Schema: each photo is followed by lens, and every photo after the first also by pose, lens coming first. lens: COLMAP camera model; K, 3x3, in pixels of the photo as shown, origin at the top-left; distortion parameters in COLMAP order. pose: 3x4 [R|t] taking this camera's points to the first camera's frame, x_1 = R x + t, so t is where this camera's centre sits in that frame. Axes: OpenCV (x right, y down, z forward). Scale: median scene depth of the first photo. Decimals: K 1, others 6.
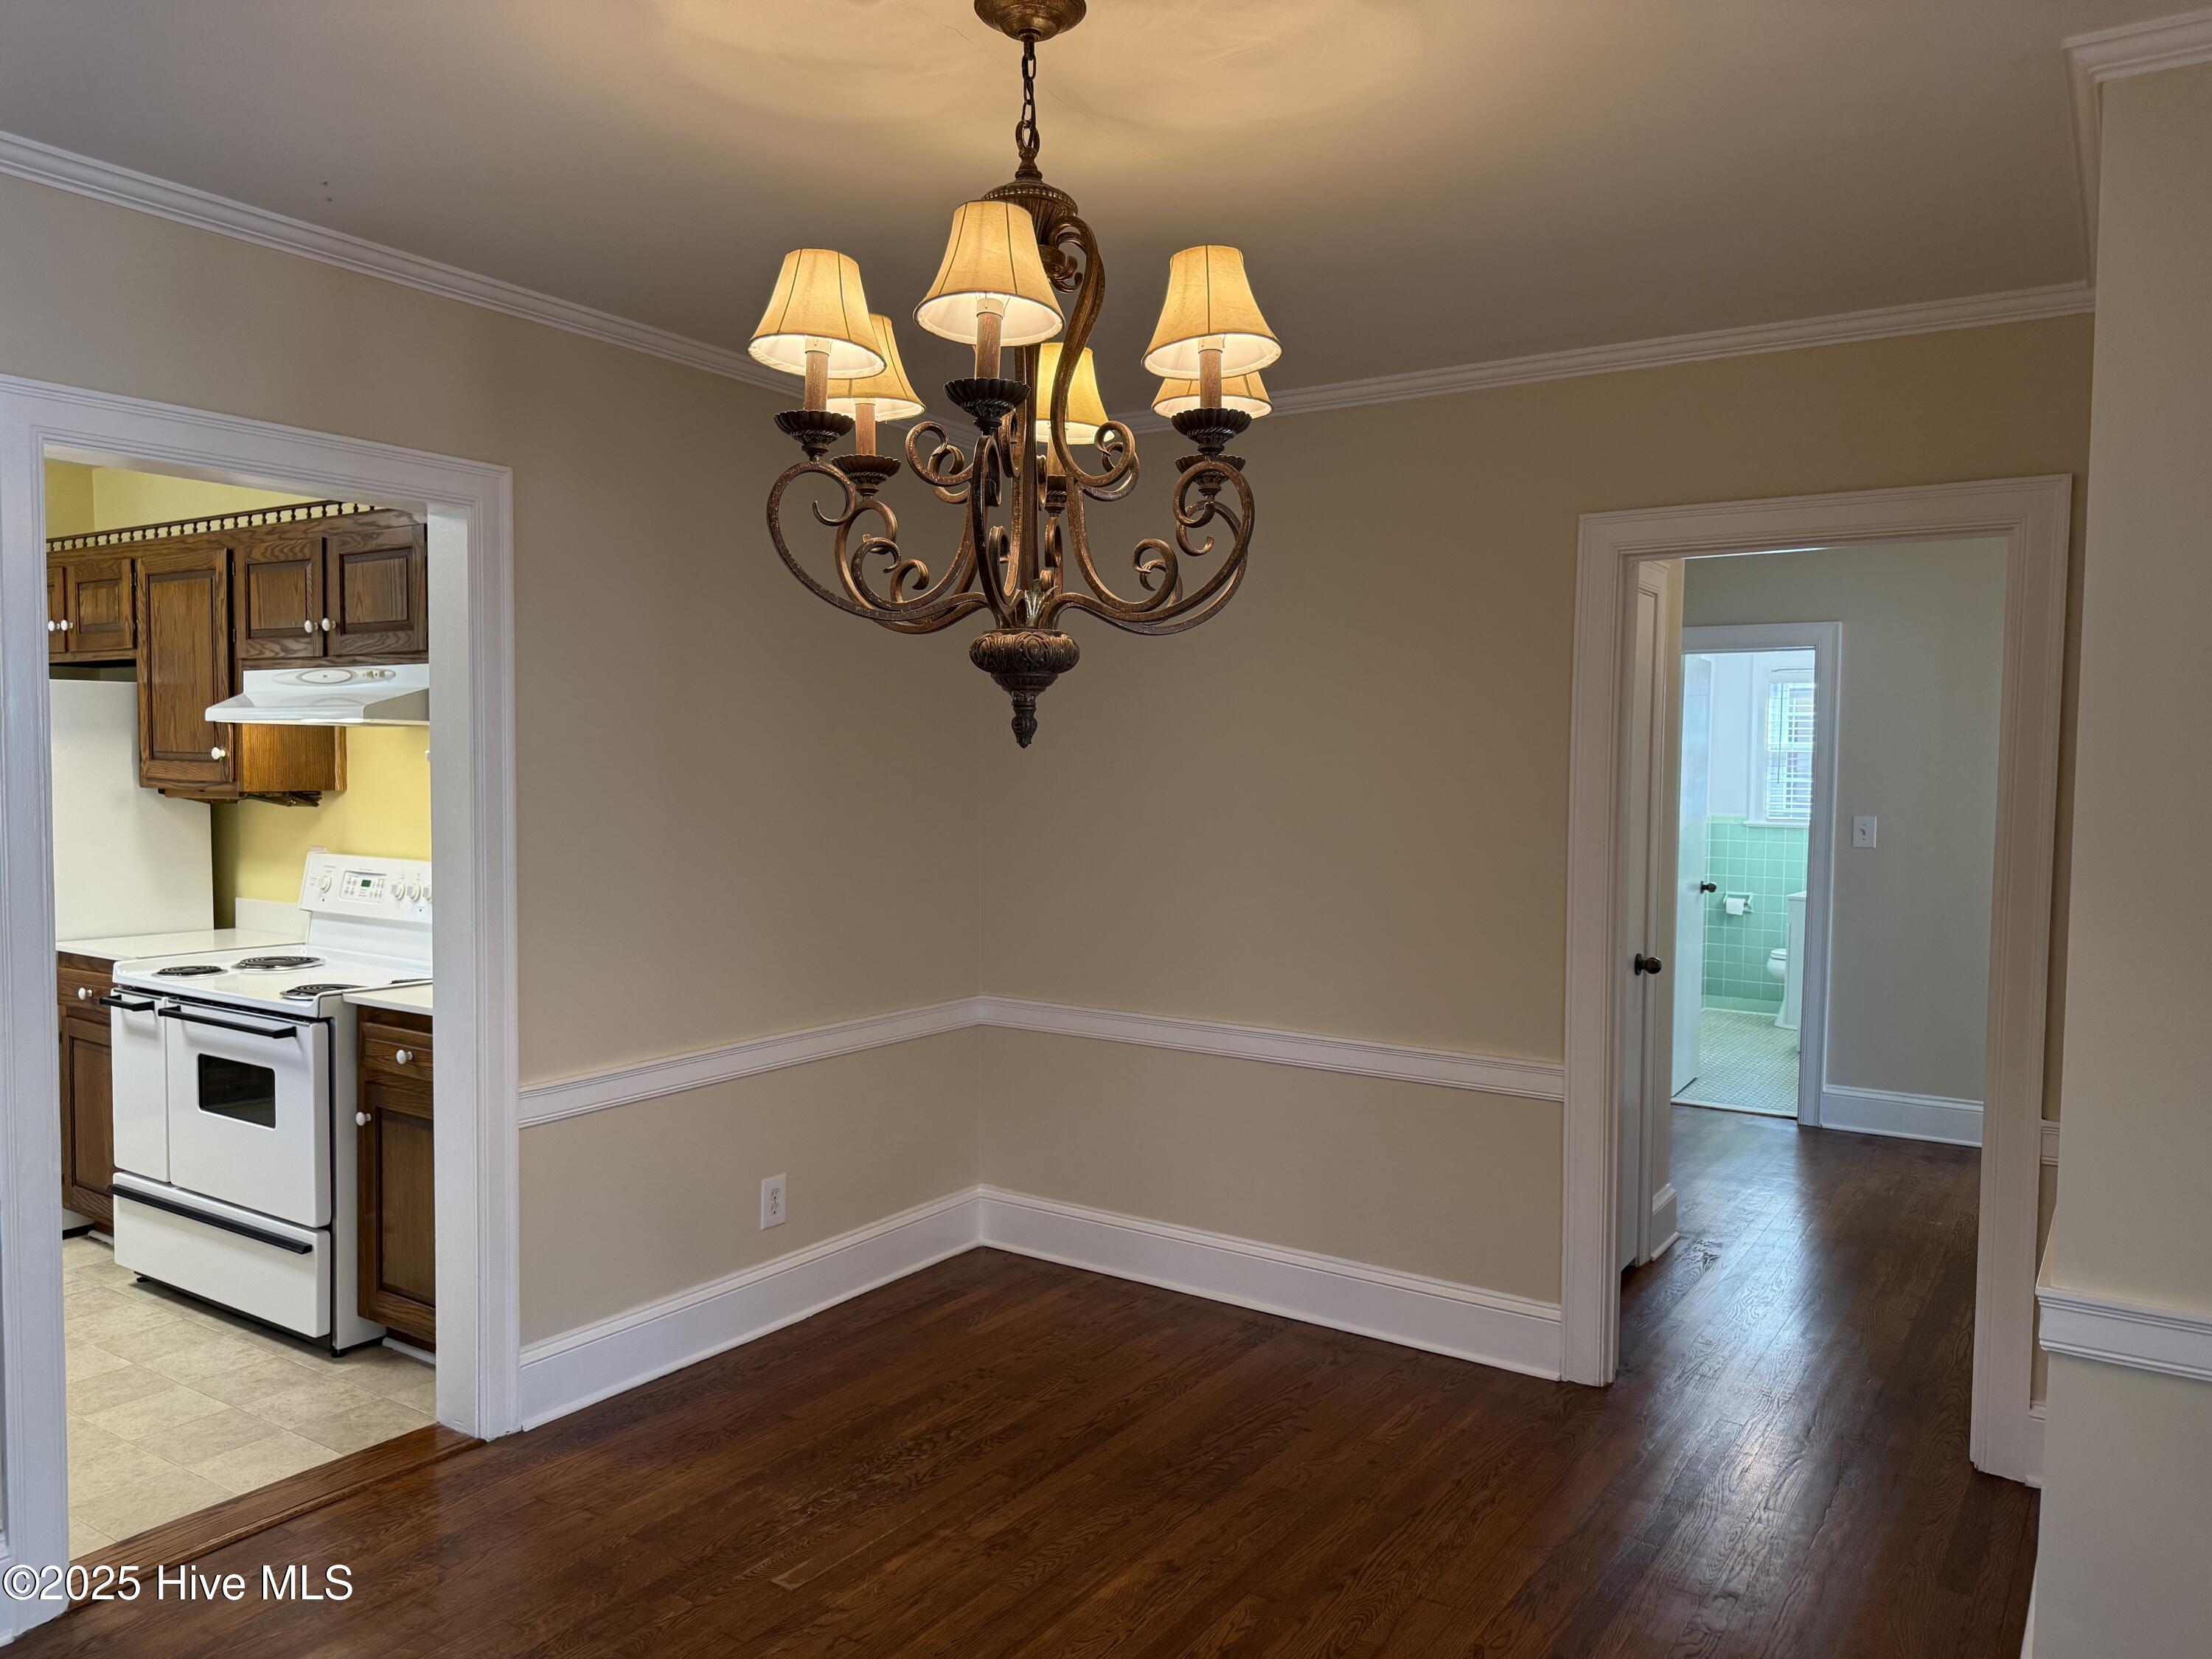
lens RADIAL K [[1566.7, 0, 1102.5], [0, 1566.7, 832.7], [0, 0, 1]] dist [0.035825, -0.019154]
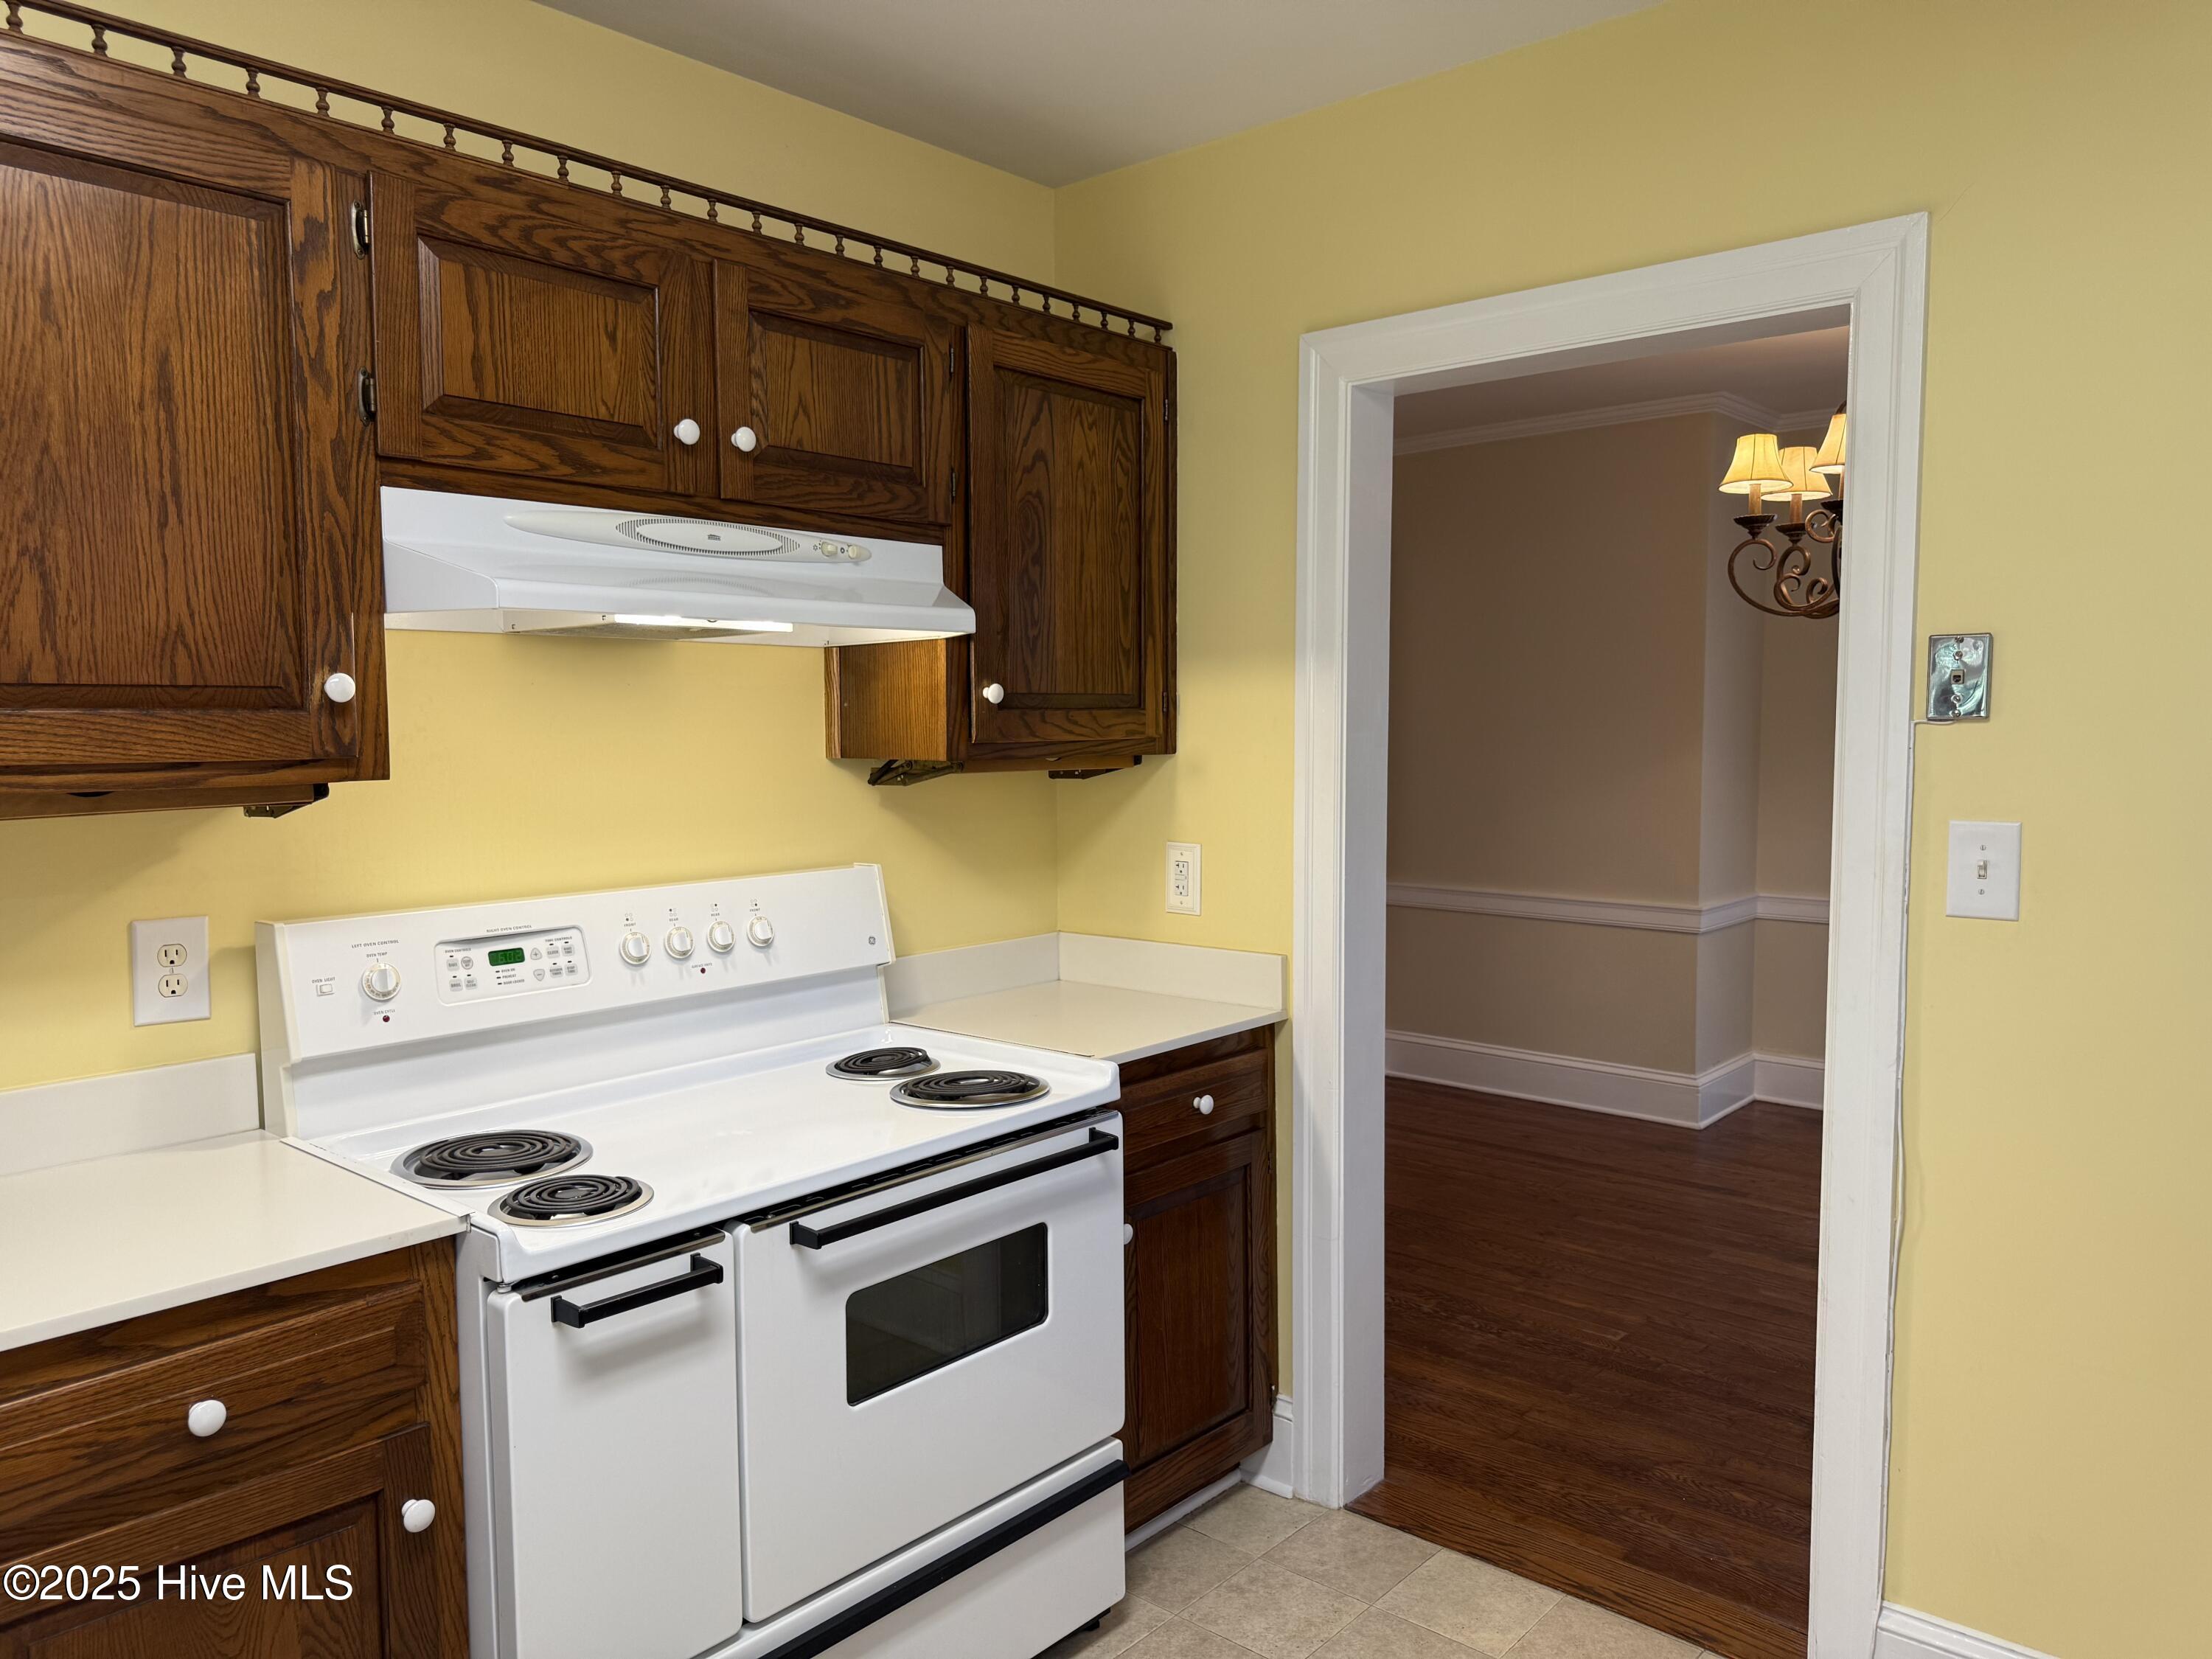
lens RADIAL K [[1566.7, 0, 1094.0], [0, 1566.7, 826.5], [0, 0, 1]] dist [0.035825, -0.019154]
pose [[0.133355, -0.087863, 0.987166, -1.062294], [0.040162, 0.995723, 0.083200, -0.047107], [-0.990254, 0.028552, 0.136314, 0.877010]]
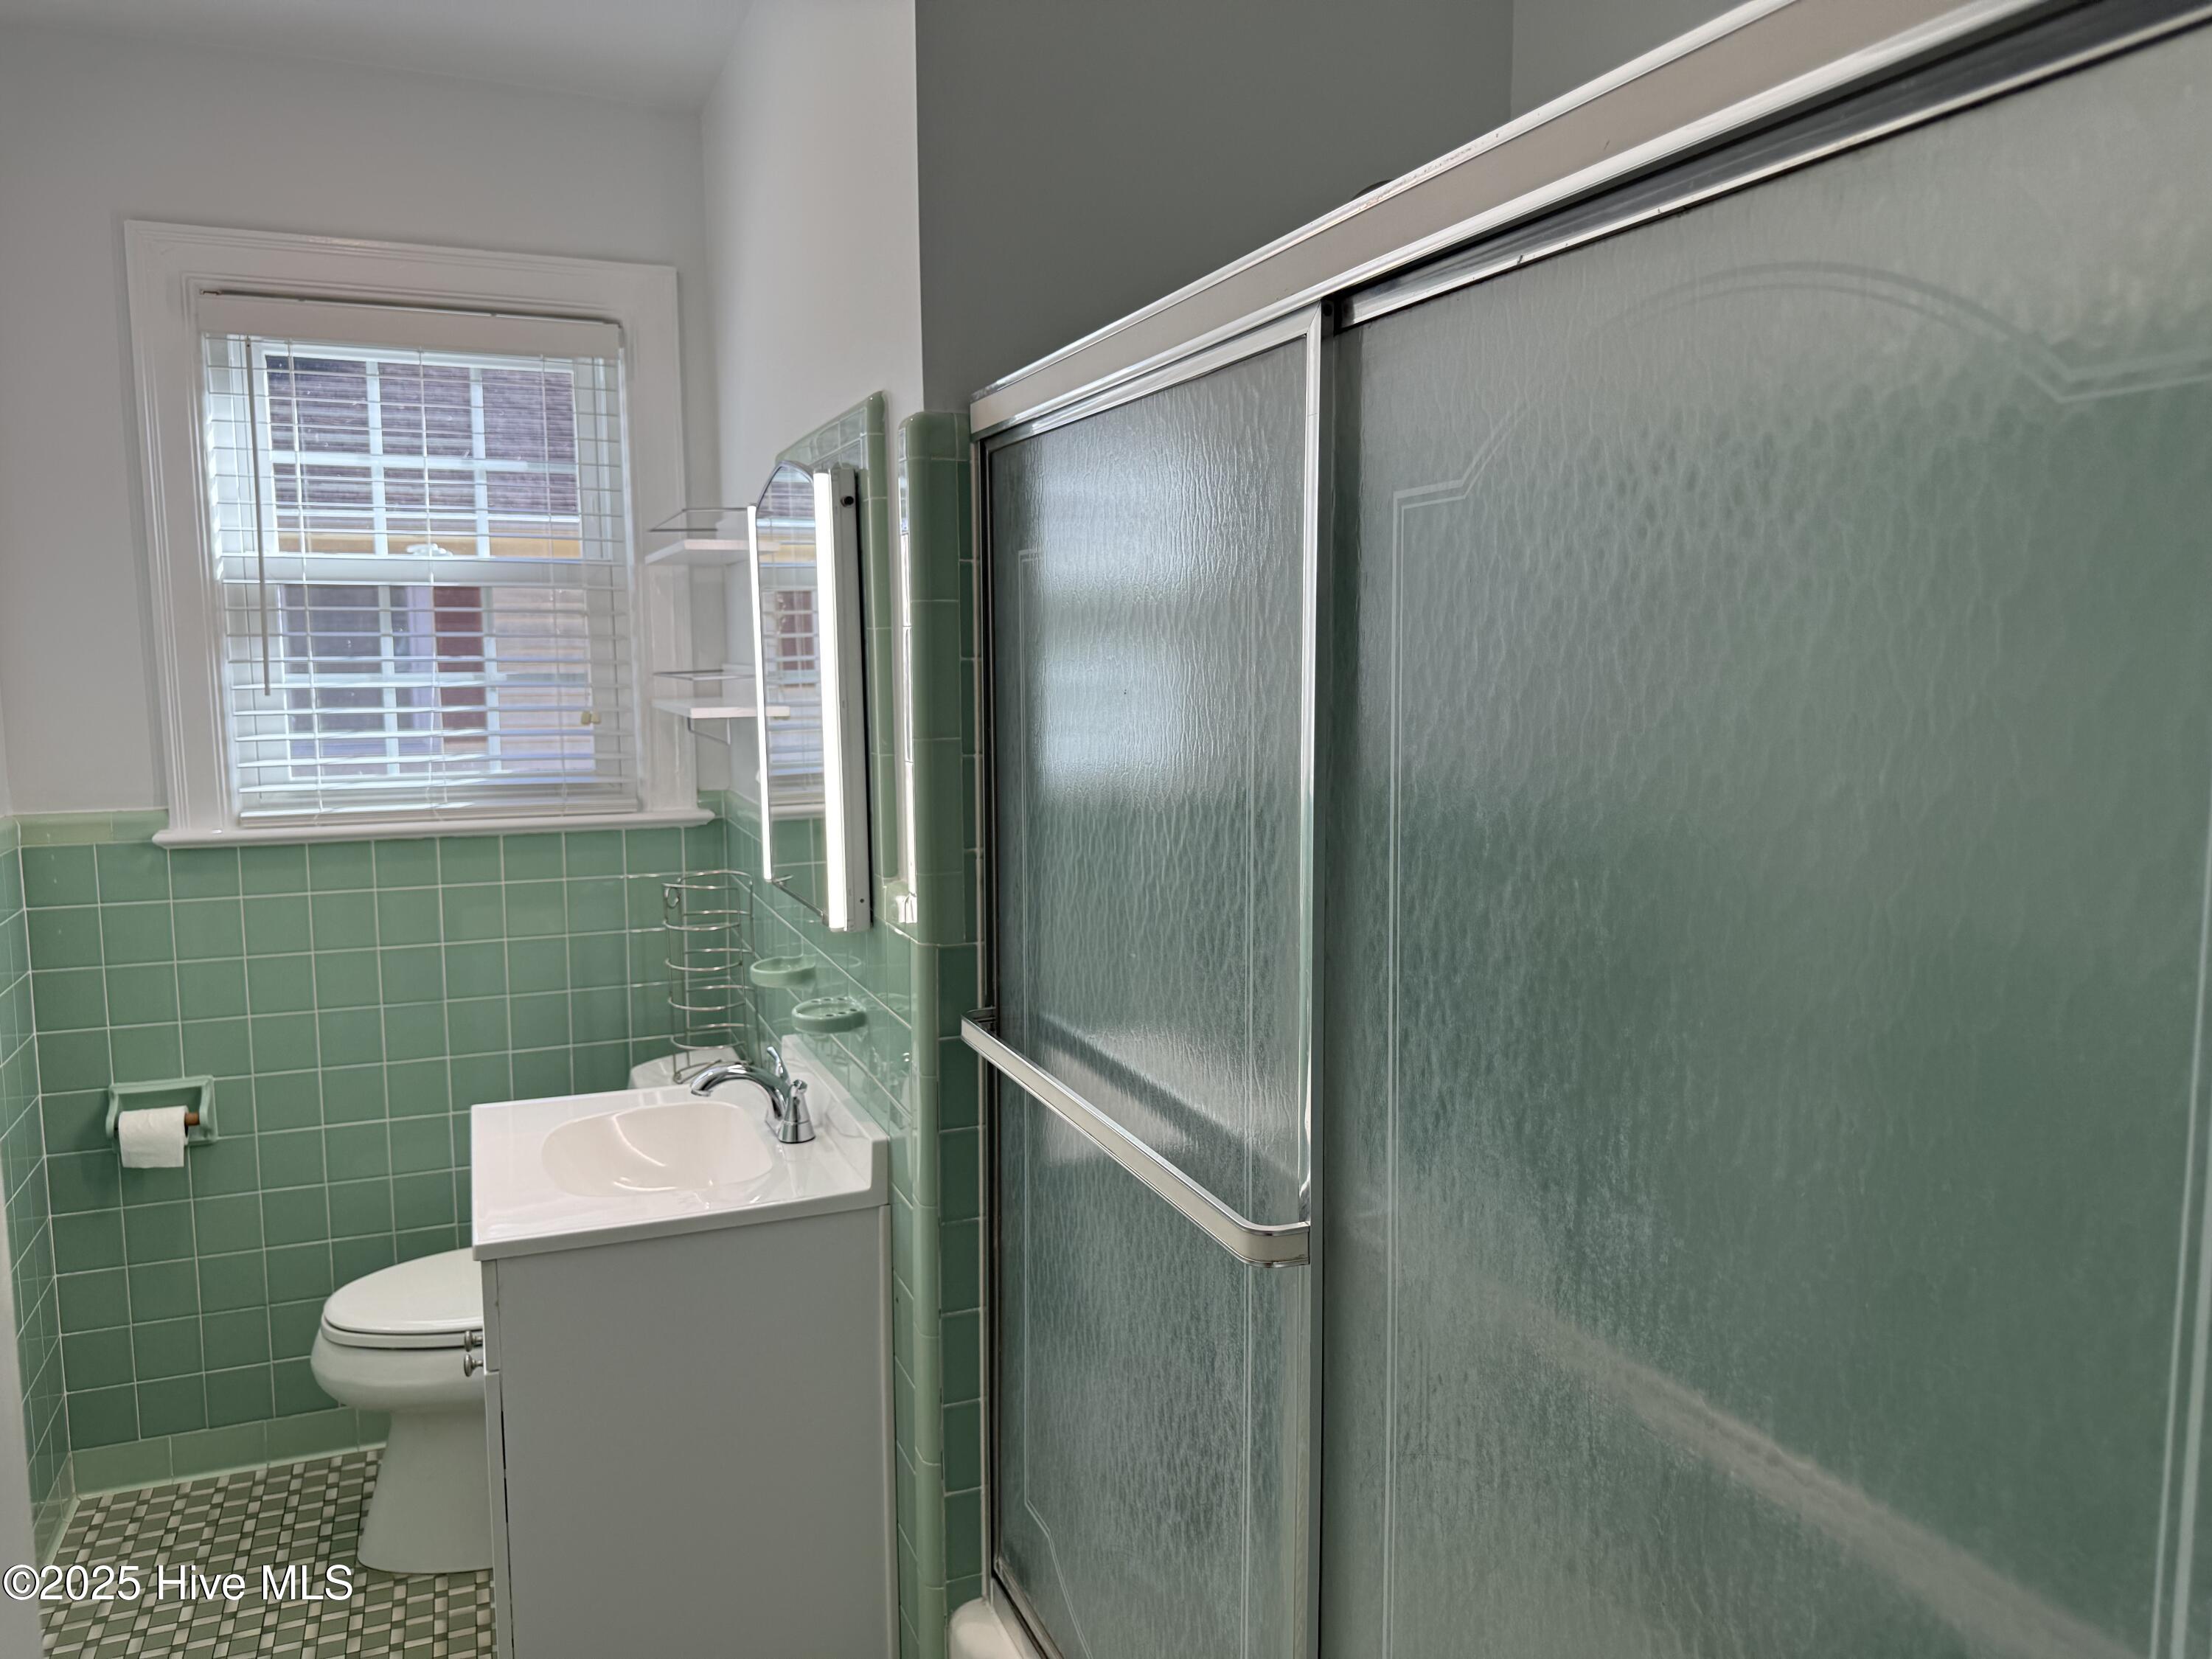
lens RADIAL K [[1566.7, 0, 1101.3], [0, 1566.7, 827.2], [0, 0, 1]] dist [0.035825, -0.019154]
pose [[0.569815, -0.115693, 0.813588, 0.008857], [0.044530, 0.992933, 0.110009, -0.001038], [-0.820565, -0.026456, 0.570940, 0.022629]]
